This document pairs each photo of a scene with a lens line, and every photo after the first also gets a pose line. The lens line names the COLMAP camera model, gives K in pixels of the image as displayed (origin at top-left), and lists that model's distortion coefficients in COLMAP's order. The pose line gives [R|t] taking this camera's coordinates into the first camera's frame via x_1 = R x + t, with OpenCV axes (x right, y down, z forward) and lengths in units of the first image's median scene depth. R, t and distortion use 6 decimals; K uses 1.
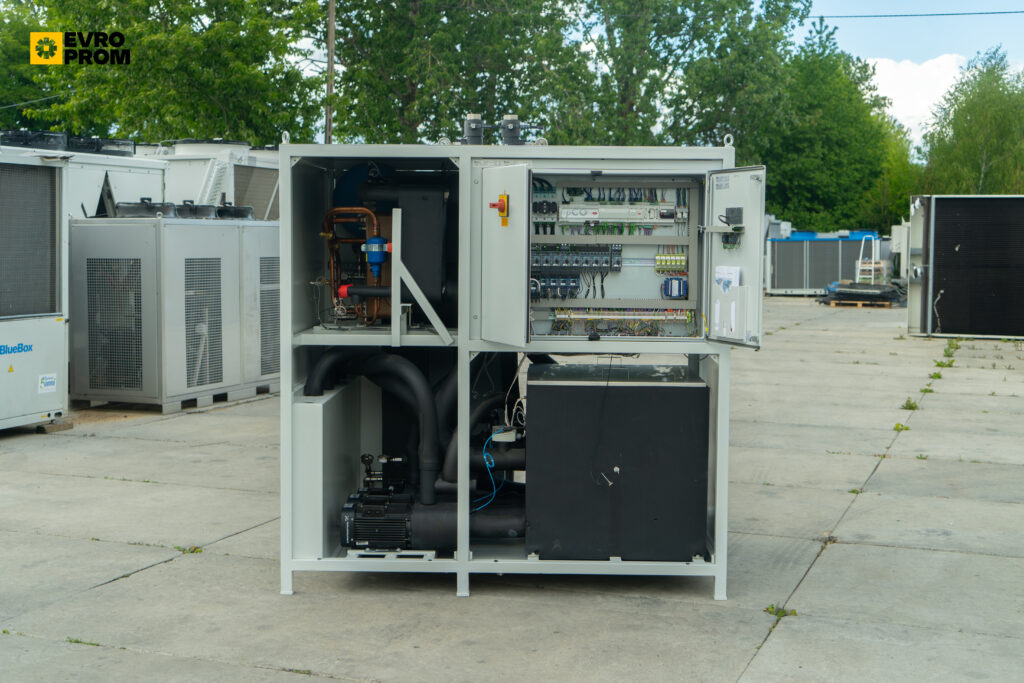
lens RADIAL K [[1363.2, 0, 512.0], [0, 1363.2, 341.5], [0, 0, 1]] dist [-0.015671, 0.014265]
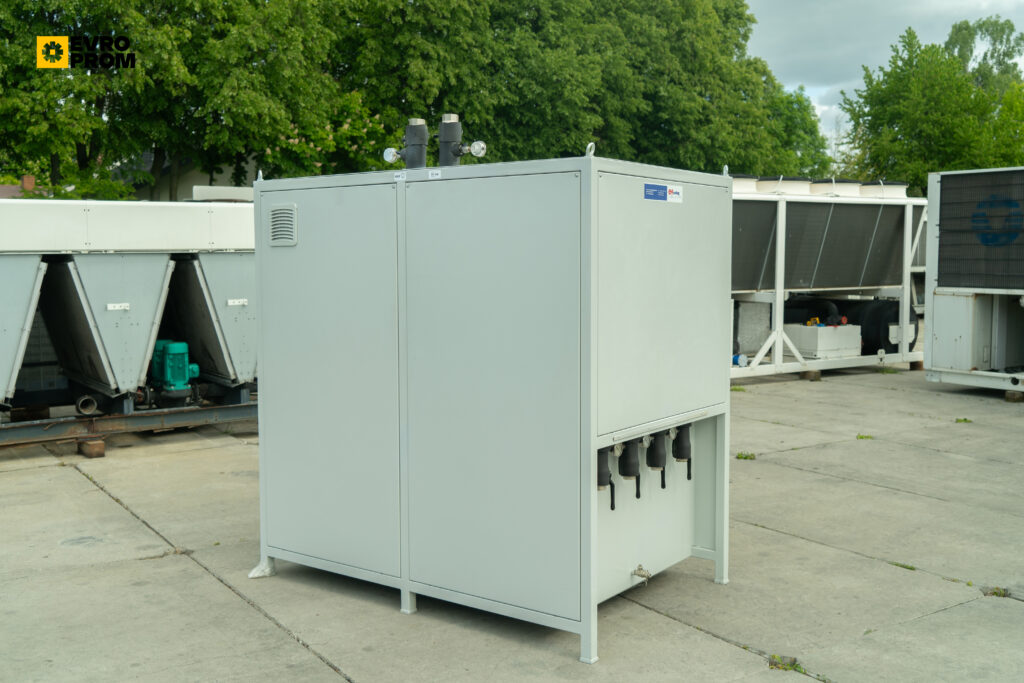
lens RADIAL K [[1029.0, 0, 512.0], [0, 1029.0, 341.5], [0, 0, 1]] dist [-0.000667, 0.004406]
pose [[-0.815998, -0.053128, 0.575608, -0.246902], [0.042928, 0.987448, 0.151997, -0.071142], [-0.576459, 0.148739, -0.803475, 0.865183]]
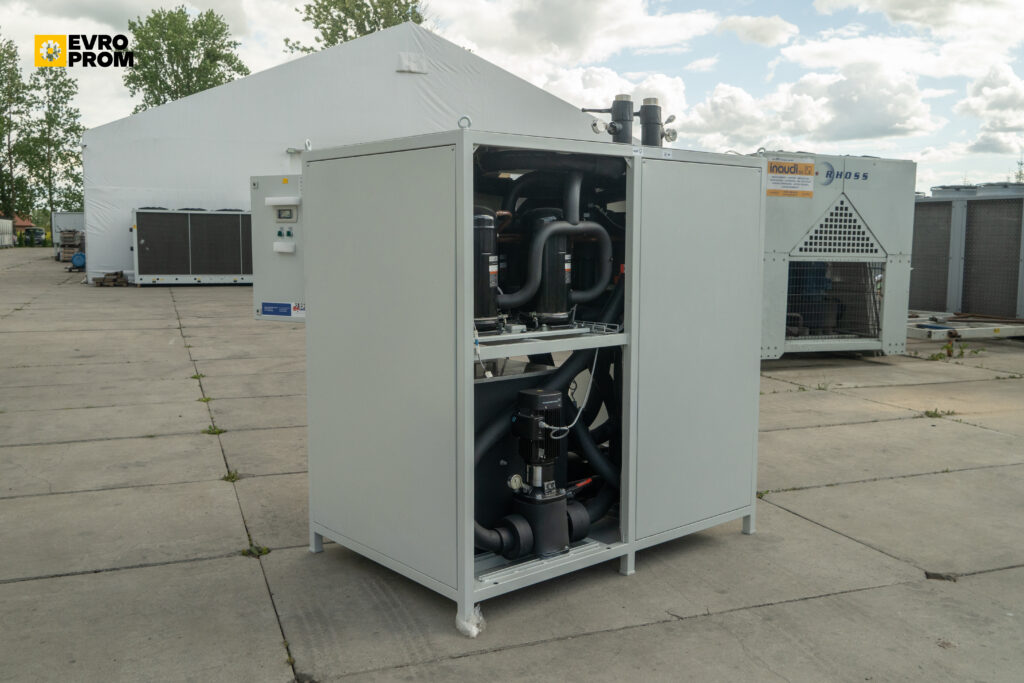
lens RADIAL K [[936.5, 0, 512.0], [0, 936.5, 341.5], [0, 0, 1]] dist [-0.005558, -0.002498]
pose [[-0.749503, 0.063845, -0.658915, 0.264164], [-0.063666, 0.983773, 0.167741, -0.061401], [0.658933, 0.167673, -0.733276, 0.815951]]
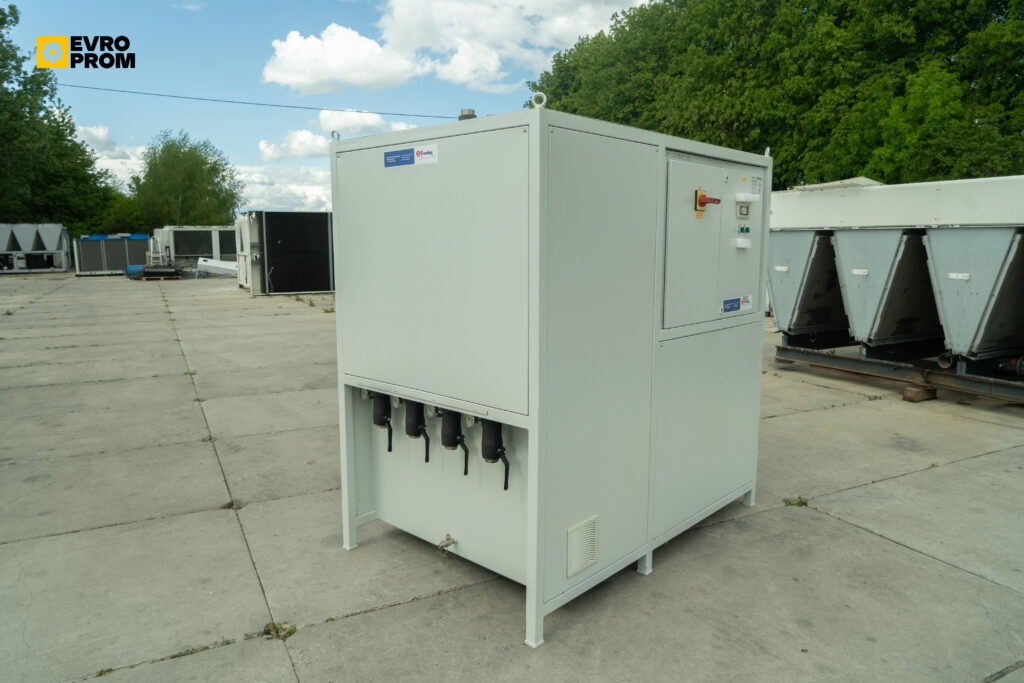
lens RADIAL K [[695.8, 0, 512.0], [0, 695.8, 341.5], [0, 0, 1]] dist [-0.013042, -0.003721]
pose [[0.666355, -0.118311, 0.736188, -0.236385], [0.064536, 0.992778, 0.101132, -0.025418], [-0.742836, -0.019879, 0.669178, 0.356931]]
